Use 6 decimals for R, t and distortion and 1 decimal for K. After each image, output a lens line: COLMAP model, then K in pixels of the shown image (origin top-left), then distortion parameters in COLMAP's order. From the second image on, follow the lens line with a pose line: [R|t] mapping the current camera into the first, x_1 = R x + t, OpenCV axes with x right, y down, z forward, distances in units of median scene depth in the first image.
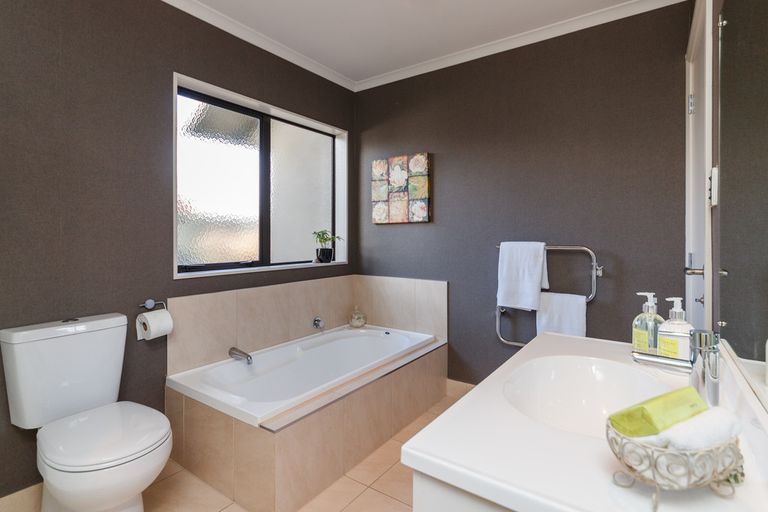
lens RADIAL K [[381.5, 0, 384.4], [0, 381.5, 237.7], [0, 0, 1]] dist [0.000617, -0.000066]
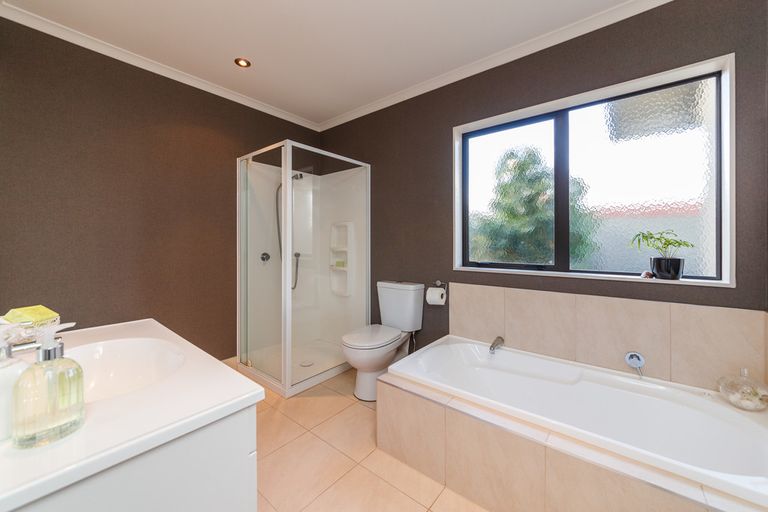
lens RADIAL K [[294.1, 0, 384.5], [0, 294.1, 241.6], [0, 0, 1]] dist [-0.000183, -0.000011]
pose [[-0.067730, -0.000968, -0.997703, 0.446437], [-0.002069, 0.999998, -0.000829, 0.001660], [0.997702, 0.002008, -0.067732, 0.620845]]
